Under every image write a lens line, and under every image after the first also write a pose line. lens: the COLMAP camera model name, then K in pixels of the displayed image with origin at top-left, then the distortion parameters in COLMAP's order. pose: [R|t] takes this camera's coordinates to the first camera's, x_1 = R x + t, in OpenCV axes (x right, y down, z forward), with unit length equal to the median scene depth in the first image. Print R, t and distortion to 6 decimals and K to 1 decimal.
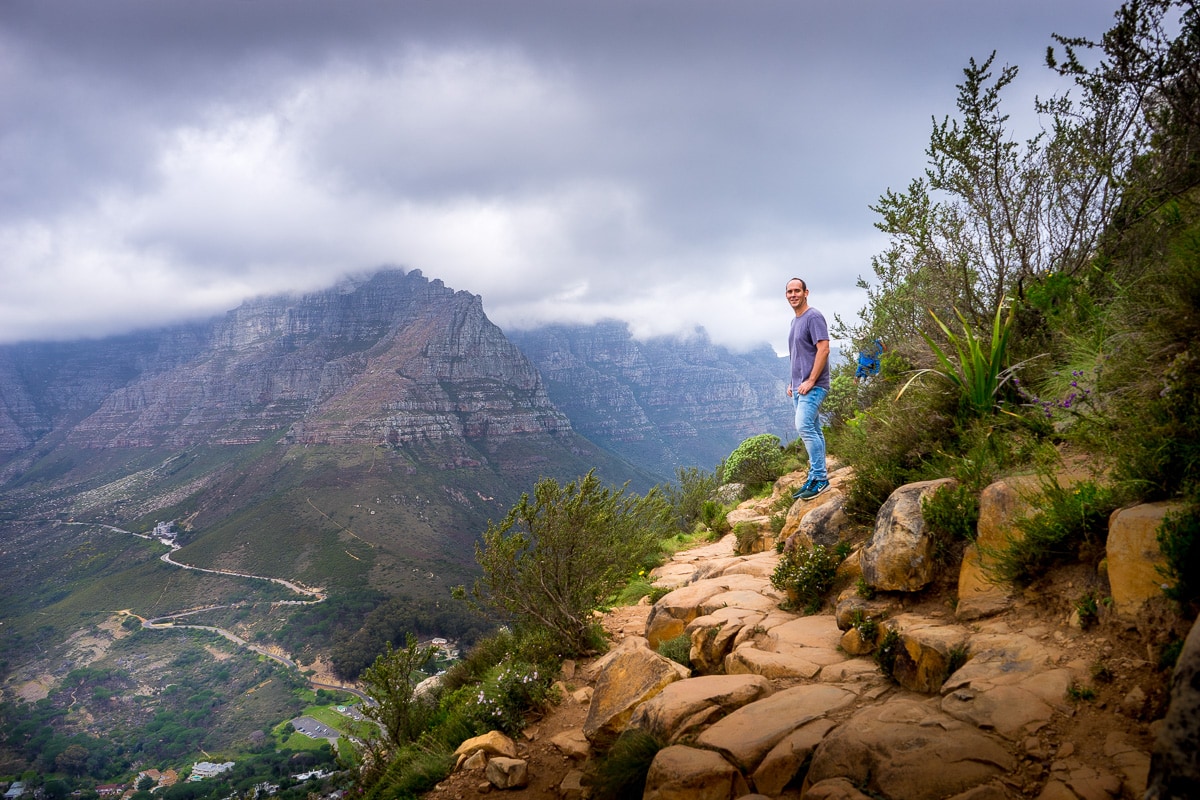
lens RADIAL K [[1045.8, 0, 600.0], [0, 1045.8, 400.0], [0, 0, 1]] dist [-0.104388, 0.057879]
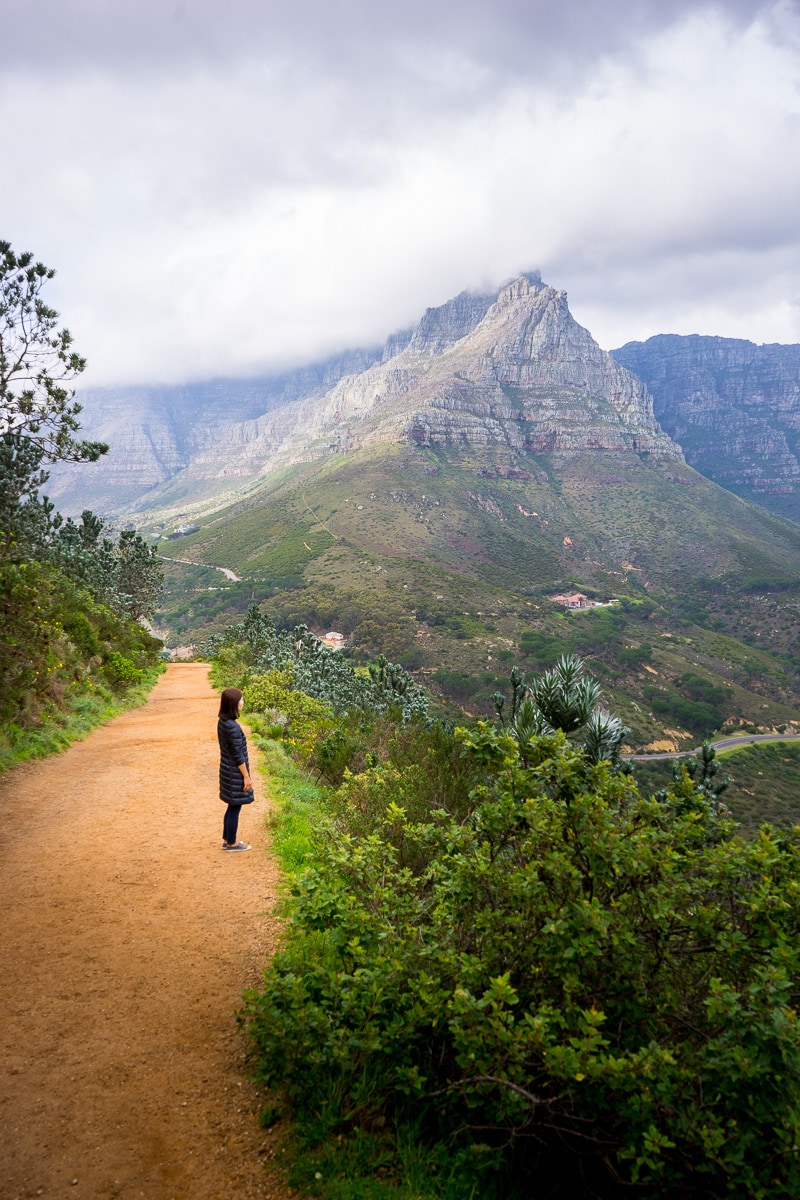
lens RADIAL K [[1005.1, 0, 400.0], [0, 1005.1, 600.0], [0, 0, 1]] dist [-0.114135, 0.063638]
pose [[0.914763, 0.068861, -0.398078, 0.104047], [-0.031038, 0.994433, 0.100698, 0.074950], [0.402796, -0.079759, 0.911808, 0.200166]]
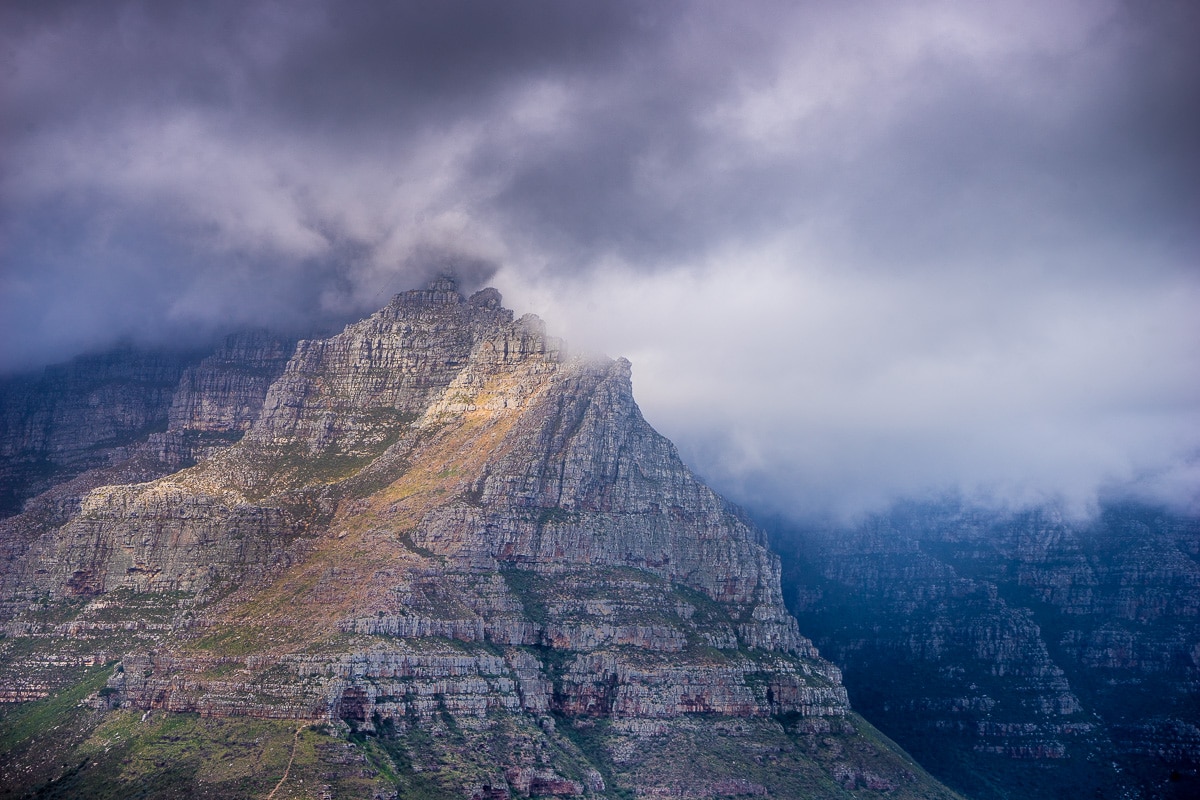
lens RADIAL K [[2428.3, 0, 600.0], [0, 2428.3, 400.0], [0, 0, 1]] dist [0.712421, 0.181991]
pose [[0.982973, 0.050848, -0.176573, 0.043081], [-0.066059, 0.994493, -0.081360, -0.007836], [0.171464, 0.091639, 0.980919, 0.080161]]
